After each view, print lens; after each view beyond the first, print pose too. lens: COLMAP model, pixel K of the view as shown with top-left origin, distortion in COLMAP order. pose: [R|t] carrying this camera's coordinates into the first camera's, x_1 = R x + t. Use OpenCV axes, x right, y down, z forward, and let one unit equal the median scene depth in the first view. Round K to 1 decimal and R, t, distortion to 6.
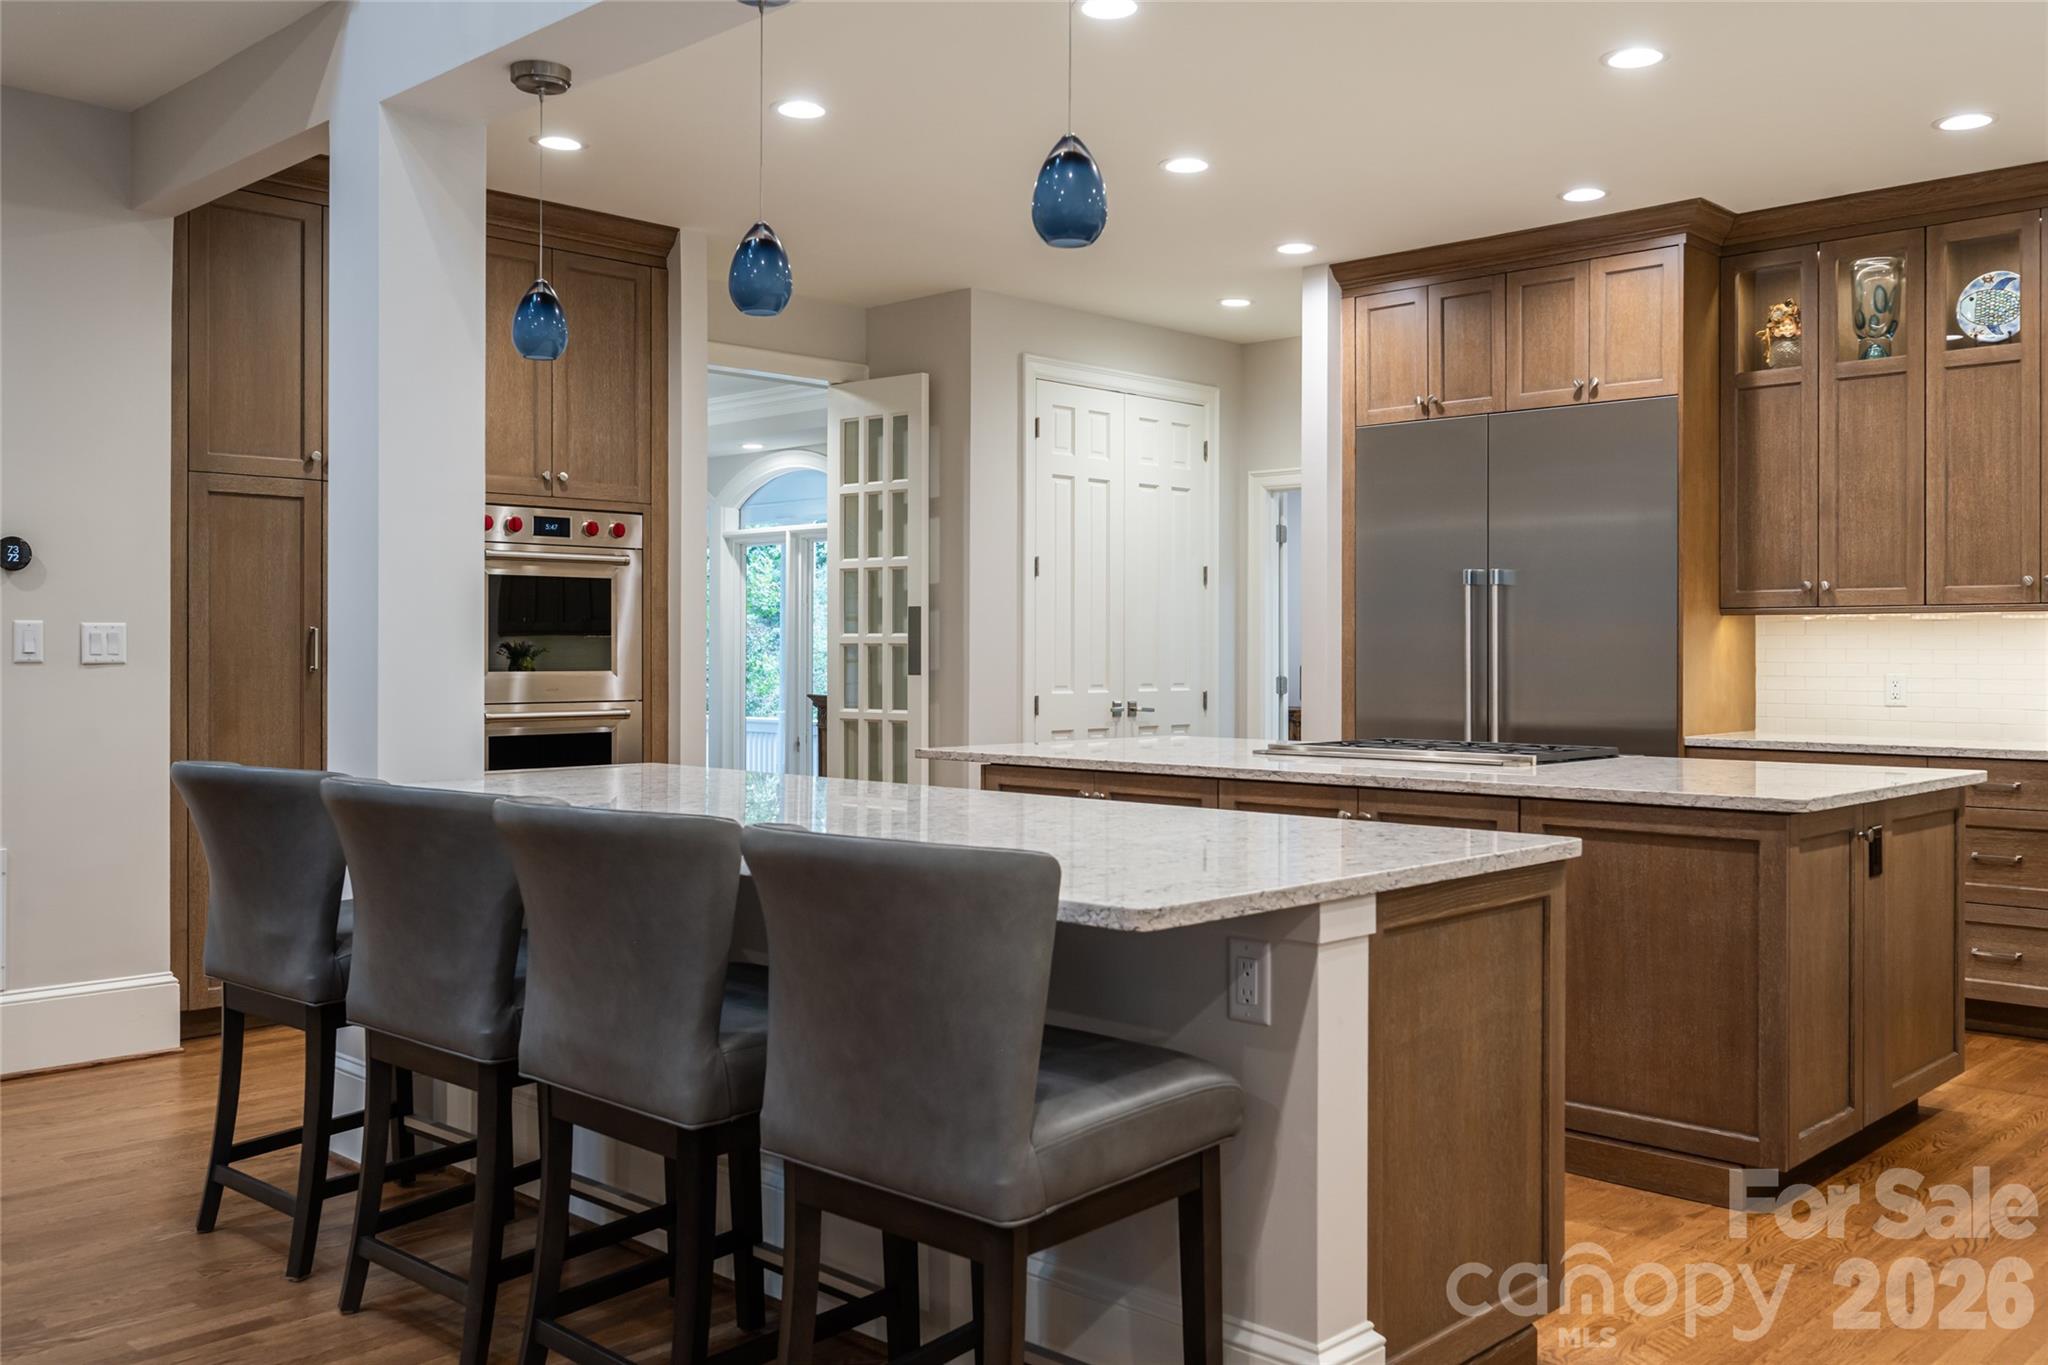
lens RADIAL K [[1780.1, 0, 1026.8], [0, 1780.1, 672.5], [0, 0, 1]] dist [0.006978, -0.001741]
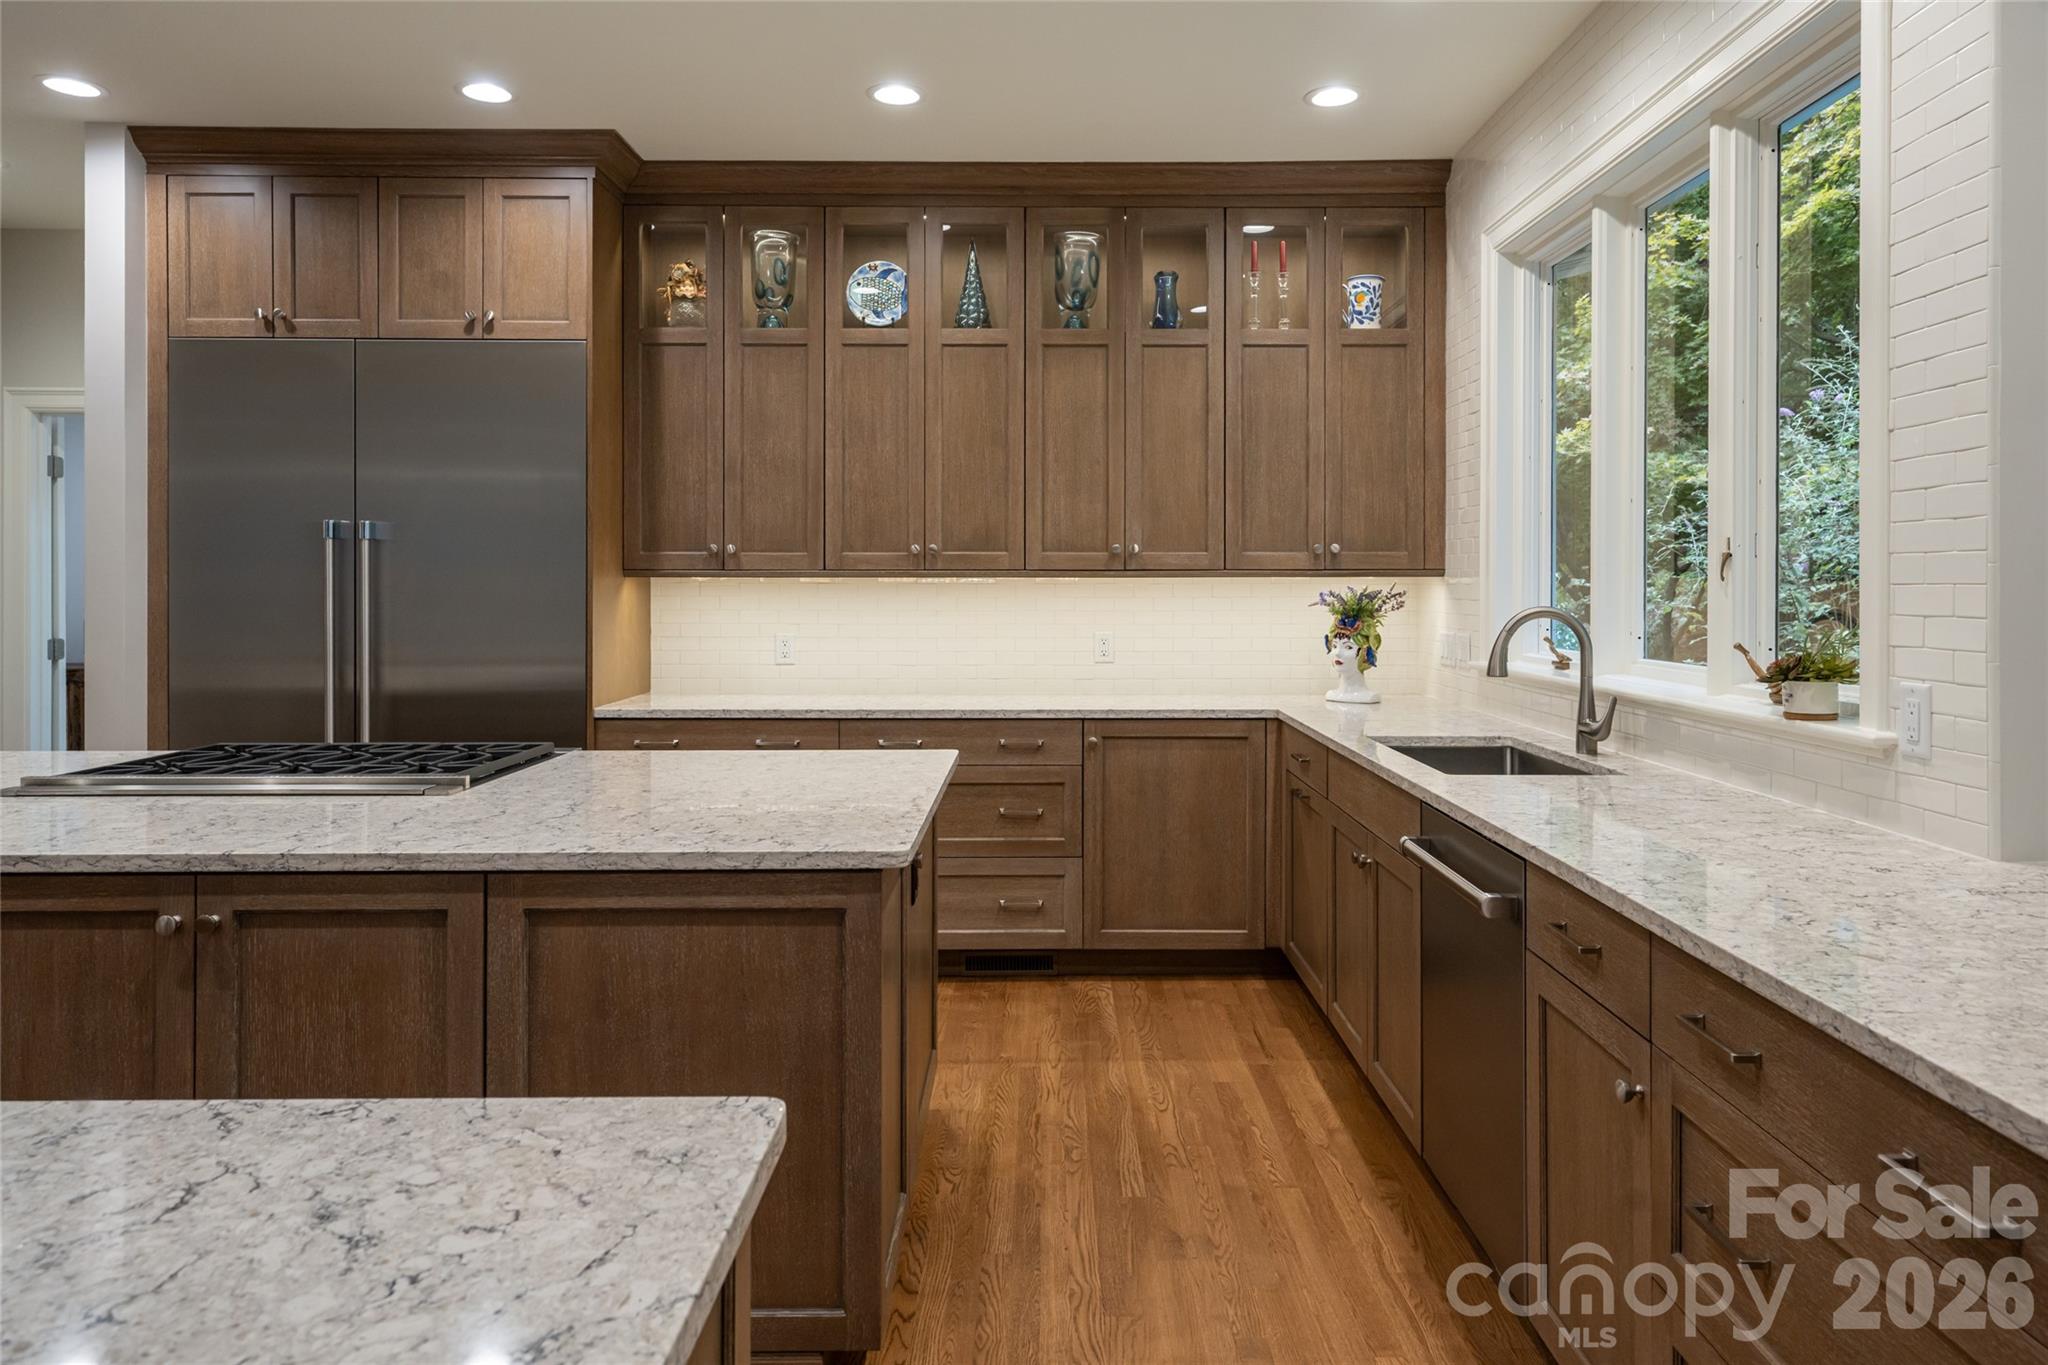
lens RADIAL K [[1298.3, 0, 1054.3], [0, 1298.3, 578.0], [0, 0, 1]] dist [0.005132, 0.002223]
pose [[0.702898, 0.000211, 0.711291, 0.056286], [0.009138, 0.999915, -0.009327, -0.023936], [-0.711232, 0.013056, 0.702836, 0.357065]]
